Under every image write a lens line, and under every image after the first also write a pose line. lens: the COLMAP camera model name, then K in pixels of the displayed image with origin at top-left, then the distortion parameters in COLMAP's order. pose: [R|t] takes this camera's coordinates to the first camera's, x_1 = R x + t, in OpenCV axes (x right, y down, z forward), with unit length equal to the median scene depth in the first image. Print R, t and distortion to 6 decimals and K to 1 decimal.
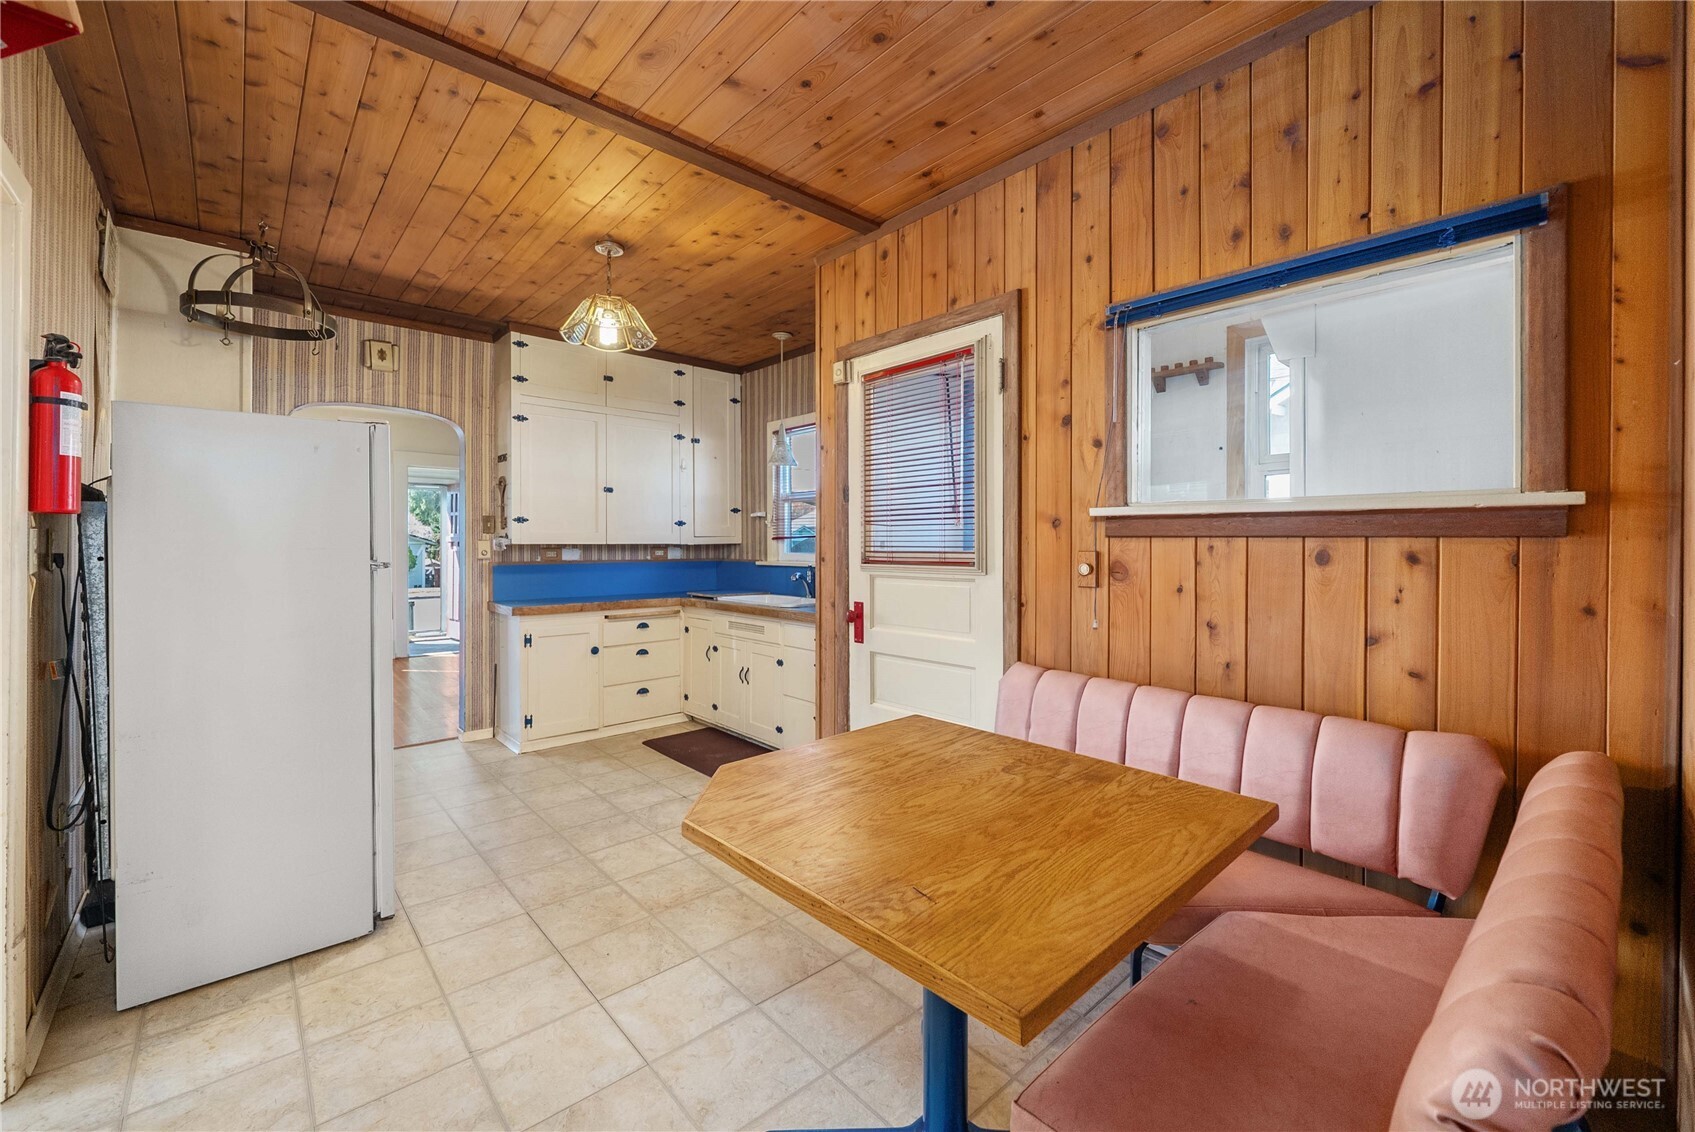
lens RADIAL K [[688.5, 0, 850.7], [0, 688.5, 547.6], [0, 0, 1]] dist [-0.001145, -0.000048]
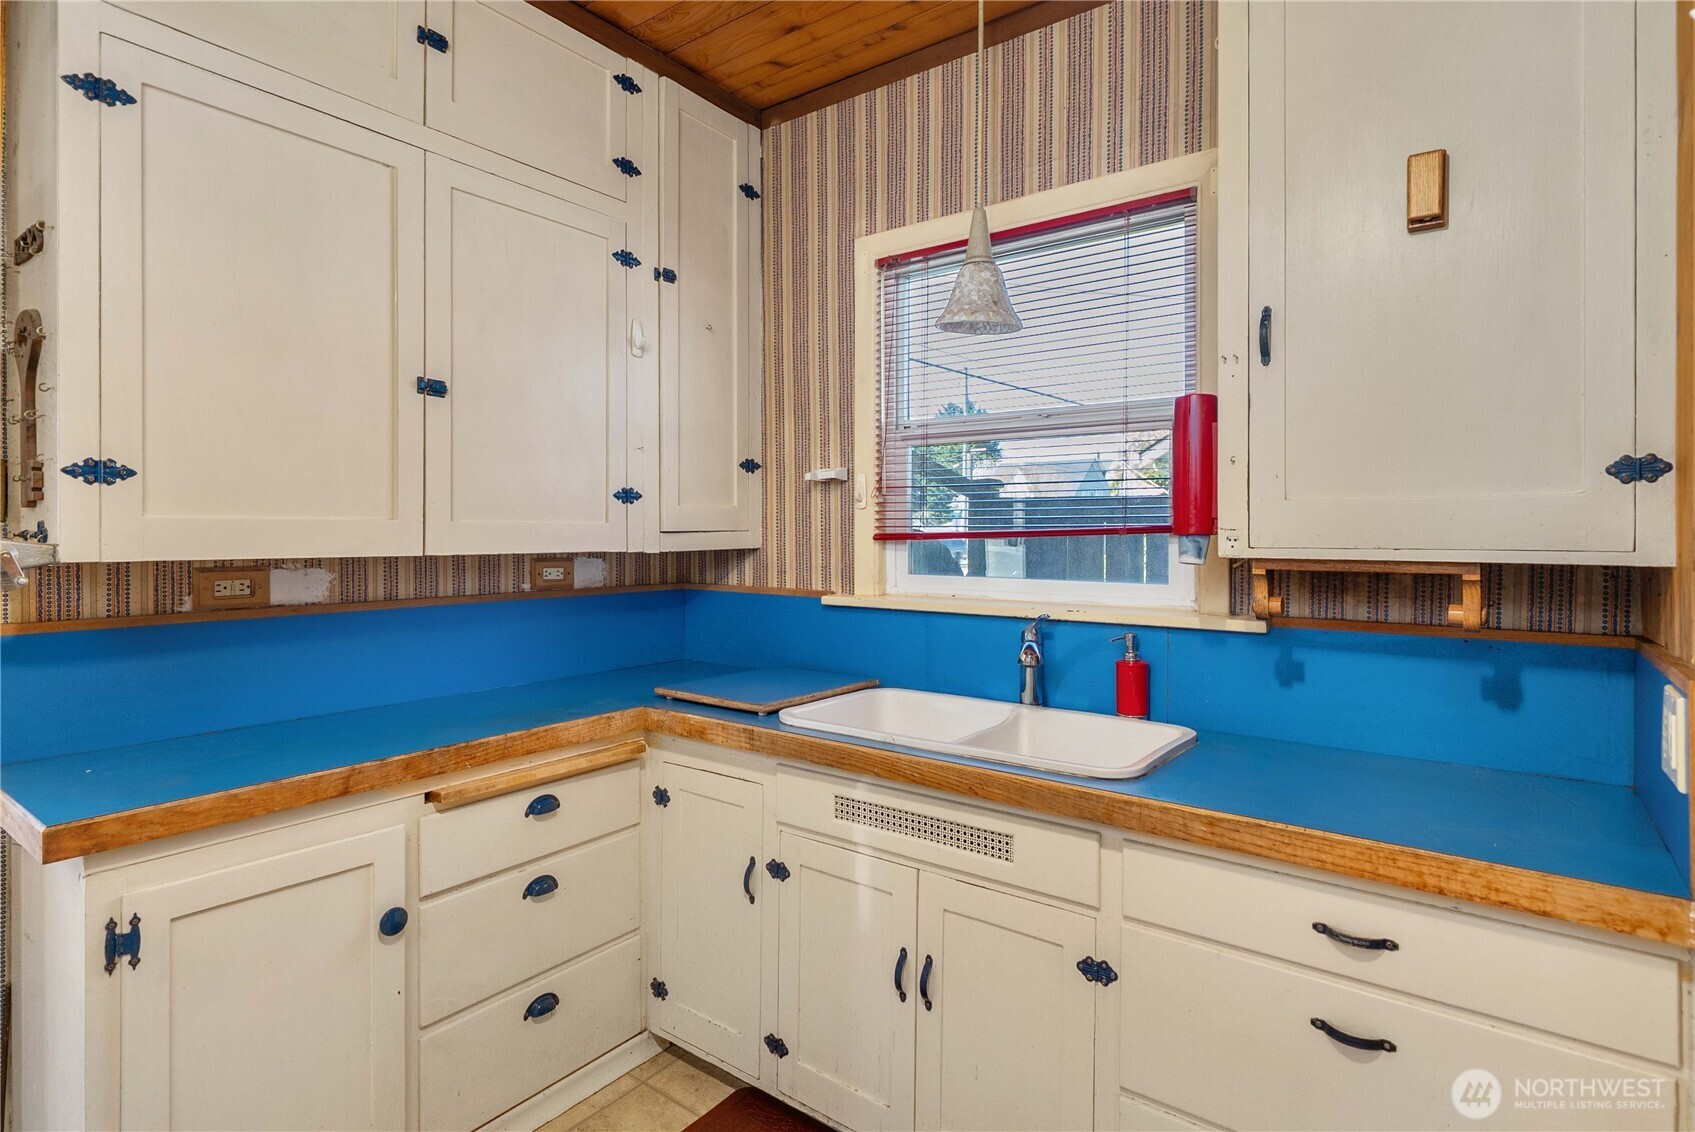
lens RADIAL K [[869.9, 0, 843.6], [0, 869.9, 531.6], [0, 0, 1]] dist [0.000598, 0.000173]
pose [[0.981785, 0.002823, 0.189976, -0.249617], [-0.001692, 0.999980, -0.006117, -0.014875], [-0.189989, 0.005685, 0.981770, 0.587982]]
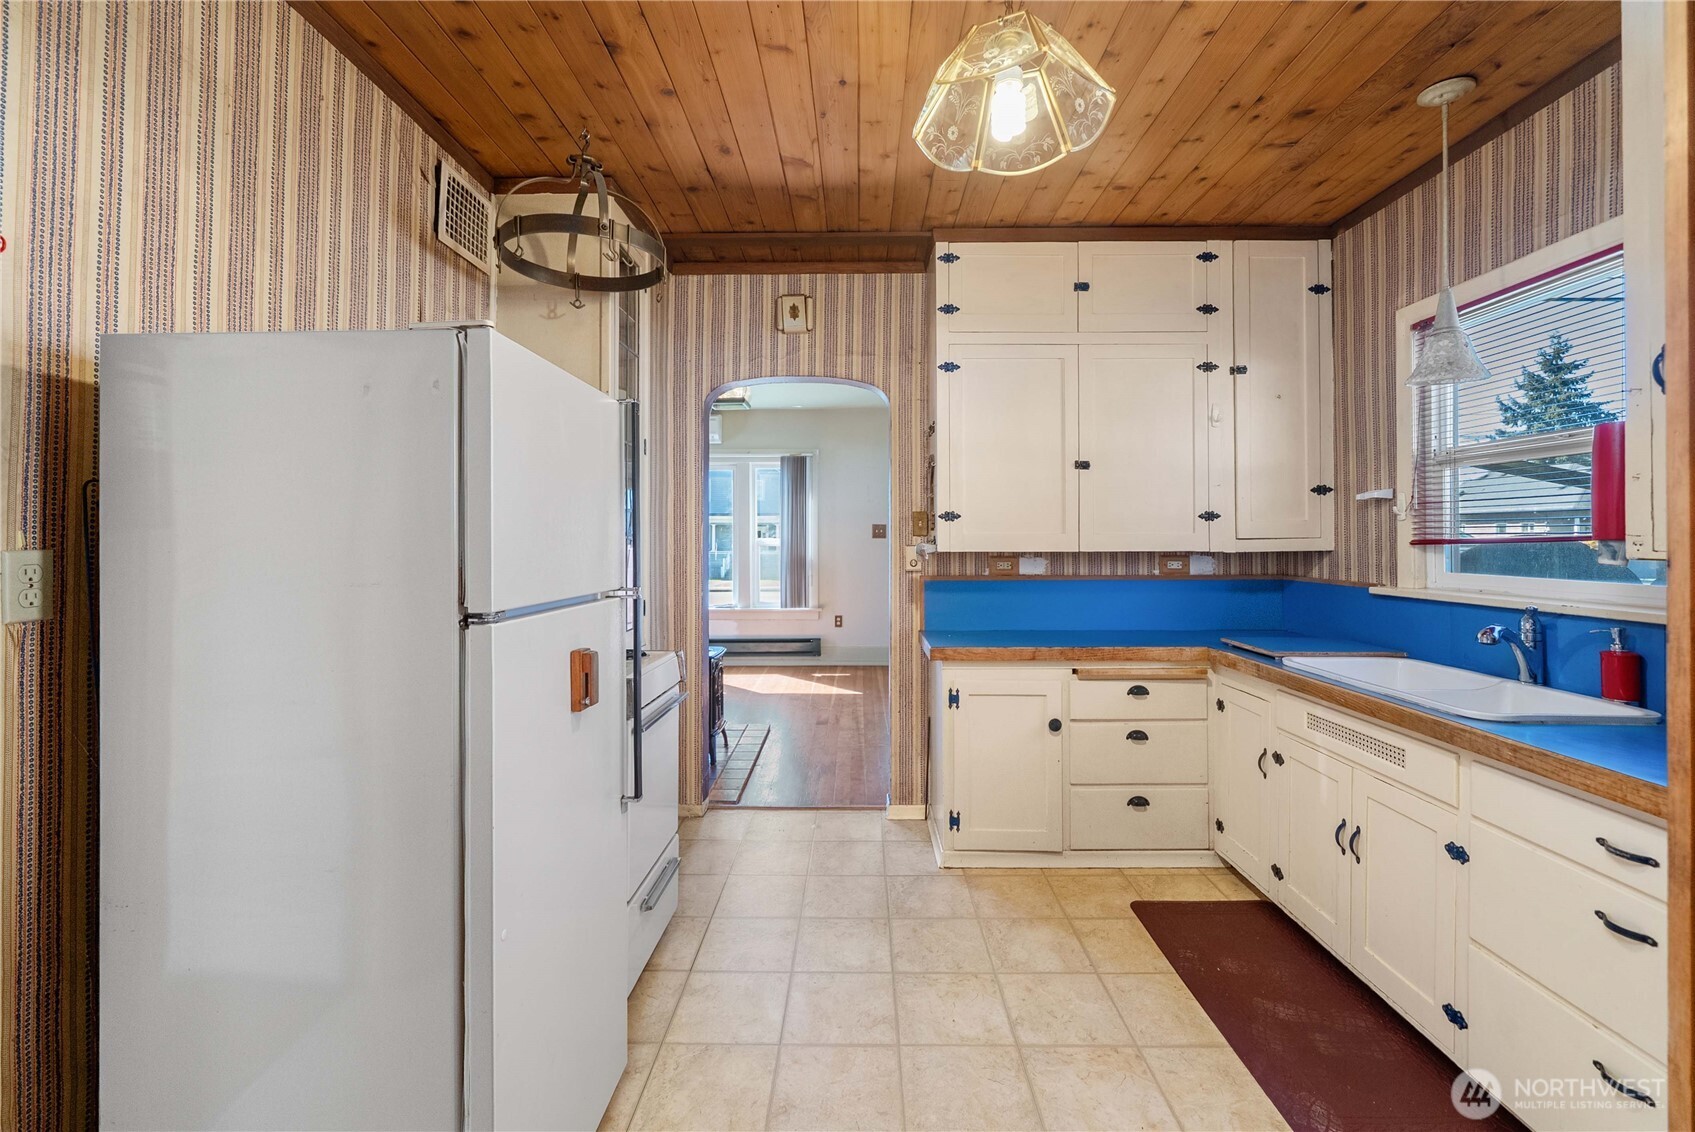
lens RADIAL K [[710.6, 0, 850.1], [0, 710.6, 535.6], [0, 0, 1]] dist [-0.002643, -0.000239]
pose [[0.735980, -0.003978, -0.676992, -0.073608], [-0.002053, 0.999965, -0.008108, -0.014726], [0.677000, 0.007358, 0.735946, 0.398836]]
